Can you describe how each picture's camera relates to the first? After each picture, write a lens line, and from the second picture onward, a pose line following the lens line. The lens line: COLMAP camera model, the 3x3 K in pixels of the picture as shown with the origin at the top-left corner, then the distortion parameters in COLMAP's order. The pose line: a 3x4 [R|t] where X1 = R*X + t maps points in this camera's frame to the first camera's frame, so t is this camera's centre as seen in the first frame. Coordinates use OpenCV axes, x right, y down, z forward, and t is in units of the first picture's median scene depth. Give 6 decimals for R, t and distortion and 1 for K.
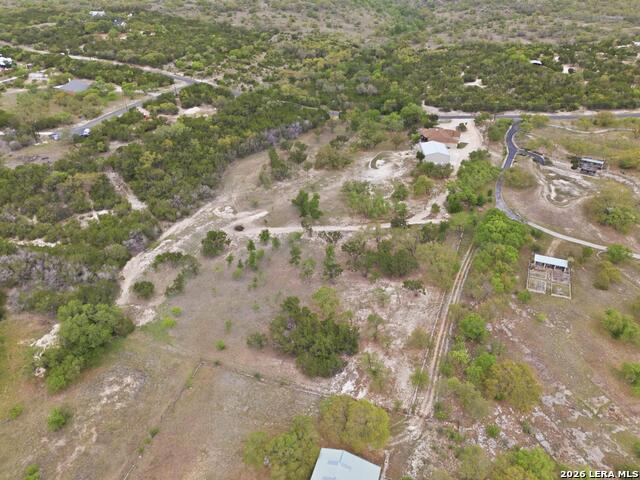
lens RADIAL K [[470.2, 0, 318.5], [0, 470.2, 240.6], [0, 0, 1]] dist [0.053743, -0.023338]
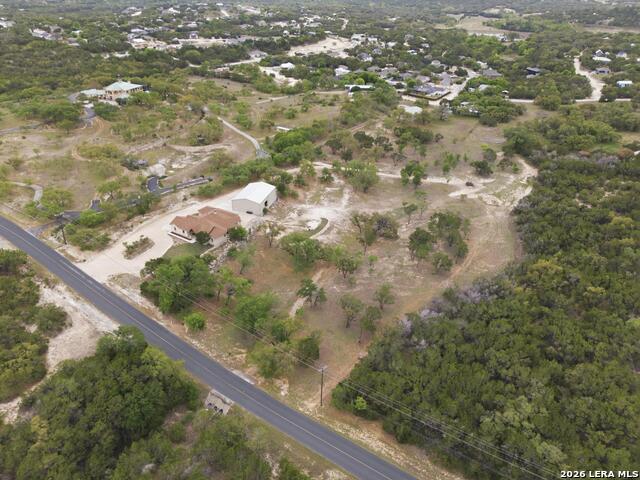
lens RADIAL K [[470.2, 0, 319.4], [0, 470.2, 239.8], [0, 0, 1]] dist [0.053743, -0.023338]
pose [[-0.976247, -0.118103, 0.181639, -0.025207], [0.098221, 0.506011, 0.856916, -0.944793], [-0.193116, 0.854403, -0.482392, 1.621968]]
